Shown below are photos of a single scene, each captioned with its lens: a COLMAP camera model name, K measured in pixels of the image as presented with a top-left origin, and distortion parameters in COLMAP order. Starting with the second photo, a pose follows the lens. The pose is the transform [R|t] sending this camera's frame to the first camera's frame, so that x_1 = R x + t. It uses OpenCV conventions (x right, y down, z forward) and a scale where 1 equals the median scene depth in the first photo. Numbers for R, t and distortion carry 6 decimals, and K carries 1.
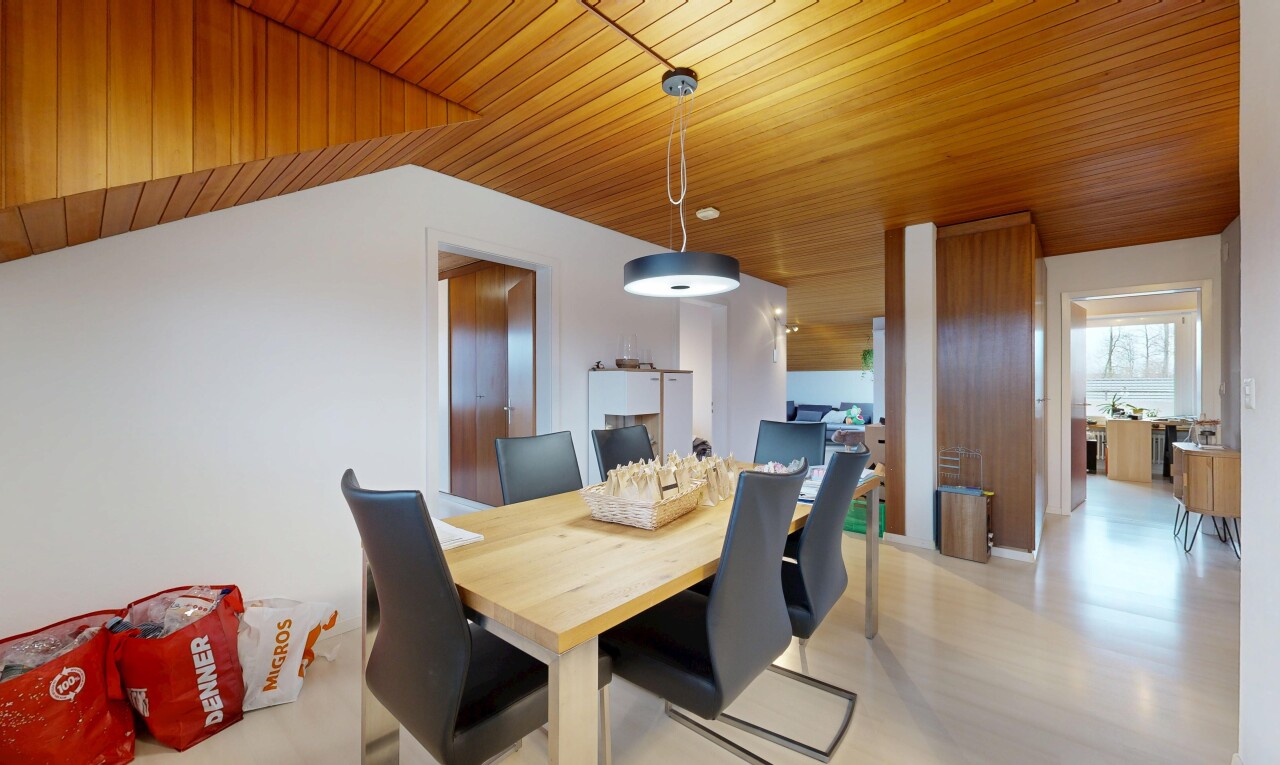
lens RADIAL K [[498.6, 0, 640.3], [0, 498.6, 384.2], [0, 0, 1]] dist [0.000269, -0.000034]
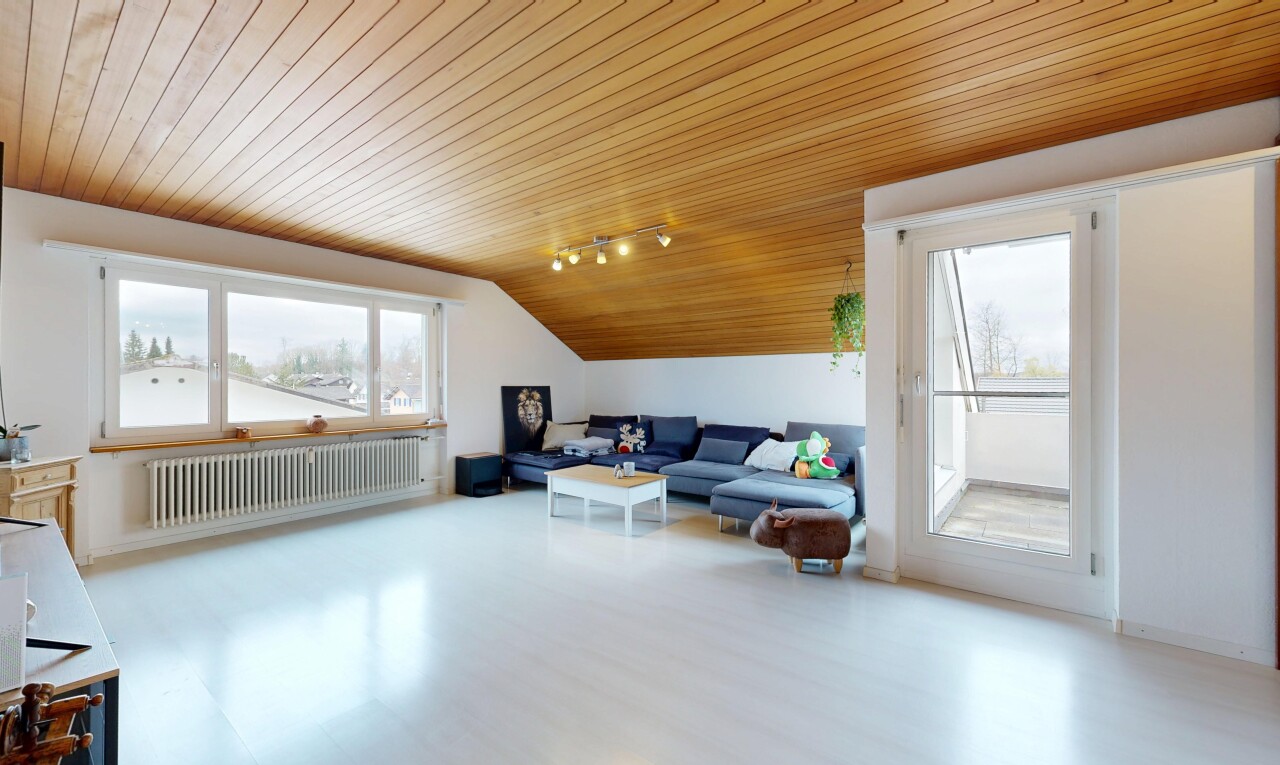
lens RADIAL K [[498.6, 0, 640.3], [0, 498.6, 384.2], [0, 0, 1]] dist [0.000269, -0.000034]
pose [[0.998661, 0.000630, 0.051735, 0.255507], [-0.000675, 0.999999, 0.000843, 0.001530], [-0.051735, -0.000877, 0.998660, 0.575852]]
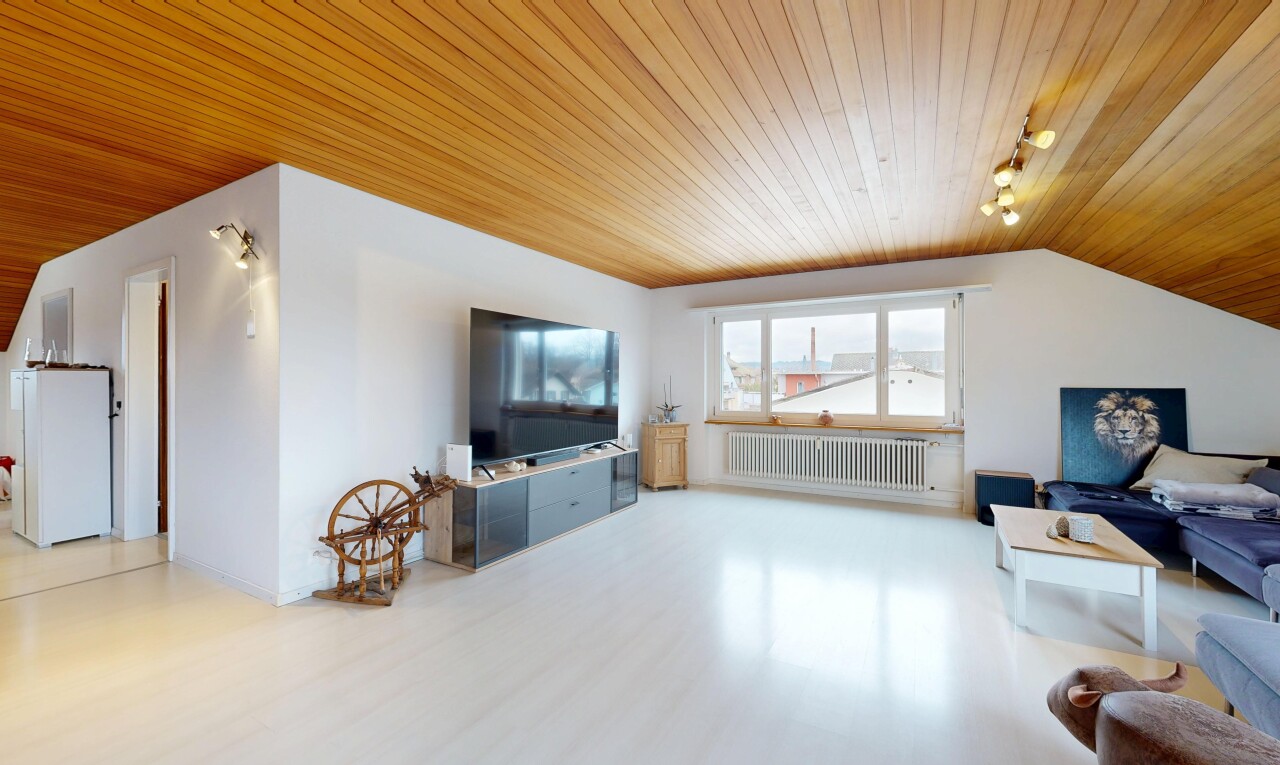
lens RADIAL K [[498.6, 0, 640.3], [0, 498.6, 384.2], [0, 0, 1]] dist [0.000269, -0.000034]
pose [[0.199910, 0.001988, -0.979812, 0.459526], [-0.001852, 0.999997, 0.001651, 0.001256], [0.979813, 0.001485, 0.199913, 0.724797]]
